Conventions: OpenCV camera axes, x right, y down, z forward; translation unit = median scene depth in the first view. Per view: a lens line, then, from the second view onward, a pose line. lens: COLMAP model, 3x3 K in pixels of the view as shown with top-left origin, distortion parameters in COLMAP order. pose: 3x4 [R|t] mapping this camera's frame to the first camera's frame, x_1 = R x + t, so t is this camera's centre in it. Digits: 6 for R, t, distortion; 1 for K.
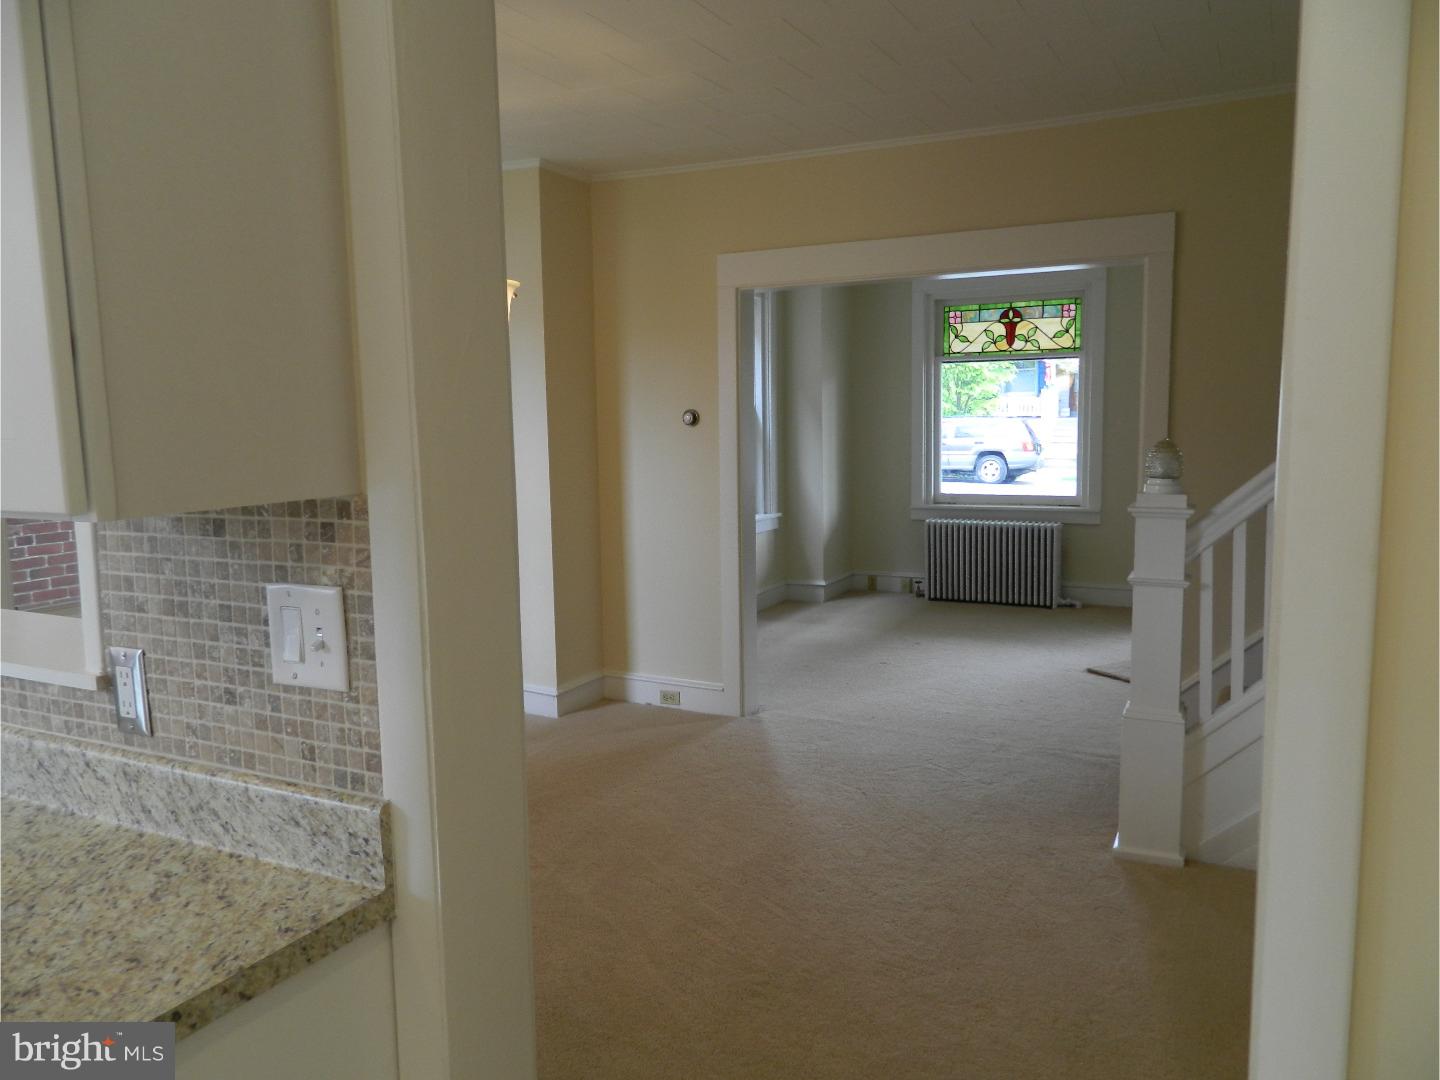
lens RADIAL K [[1086.1, 0, 726.2], [0, 1086.1, 536.3], [0, 0, 1]] dist [0.000846, 0.004083]
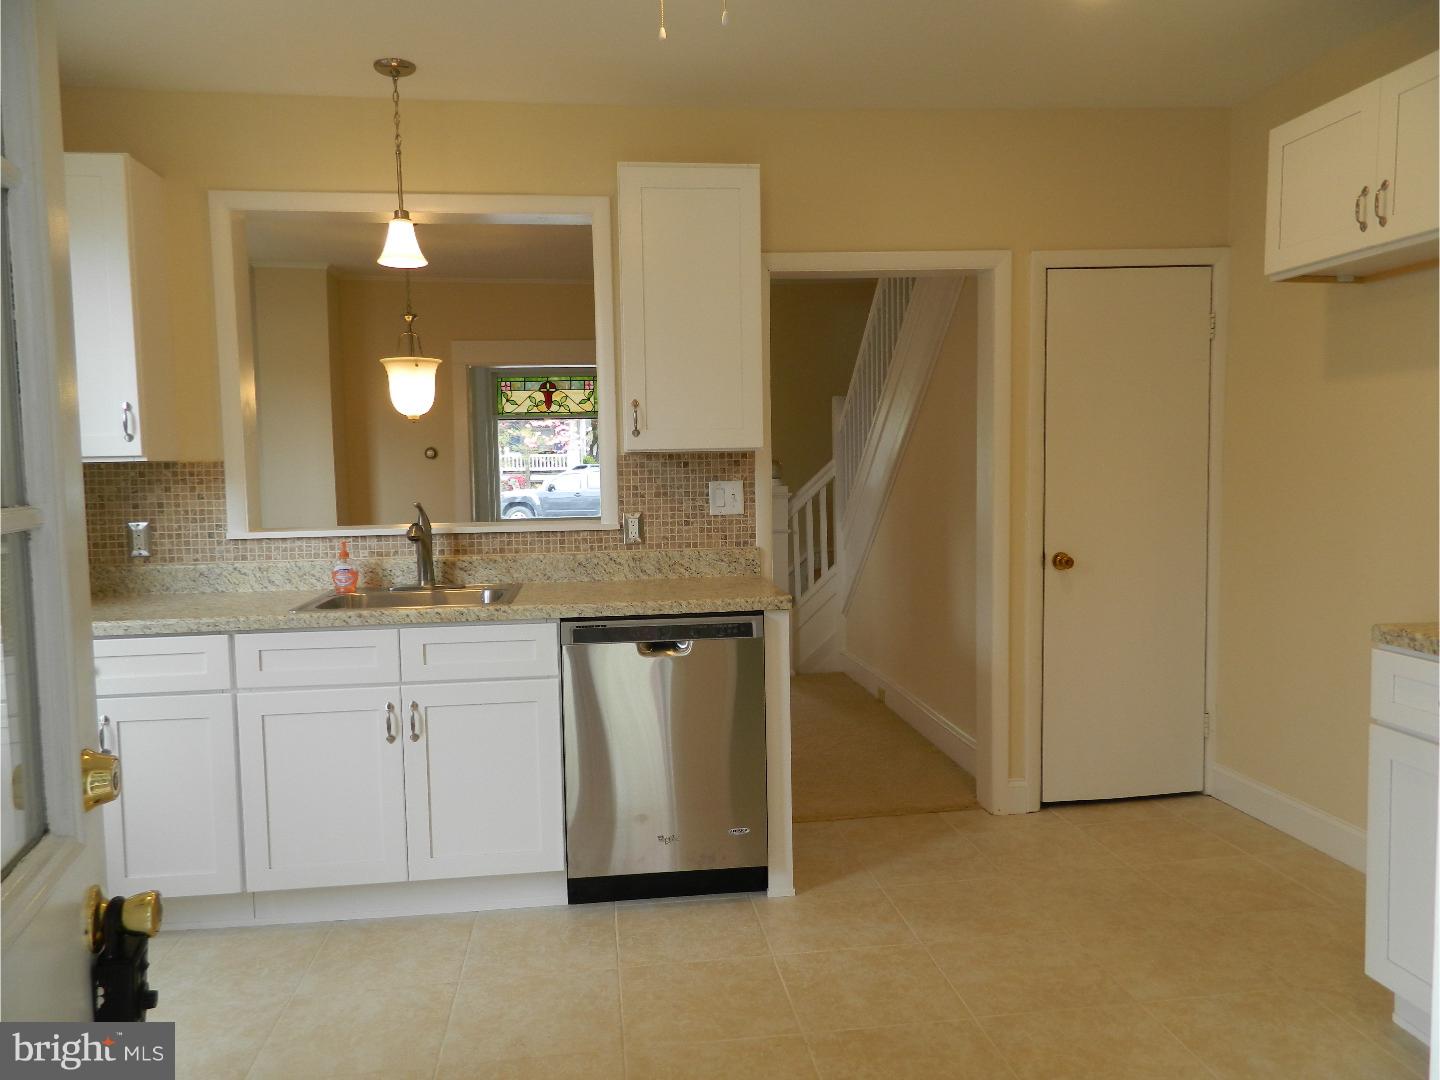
lens RADIAL K [[1086.1, 0, 714.8], [0, 1086.1, 539.2], [0, 0, 1]] dist [0.000846, 0.004083]
pose [[0.828200, -0.039145, 0.559064, -0.803129], [0.069424, 0.997040, -0.033034, 0.115918], [-0.556117, 0.066171, 0.828466, -0.573494]]
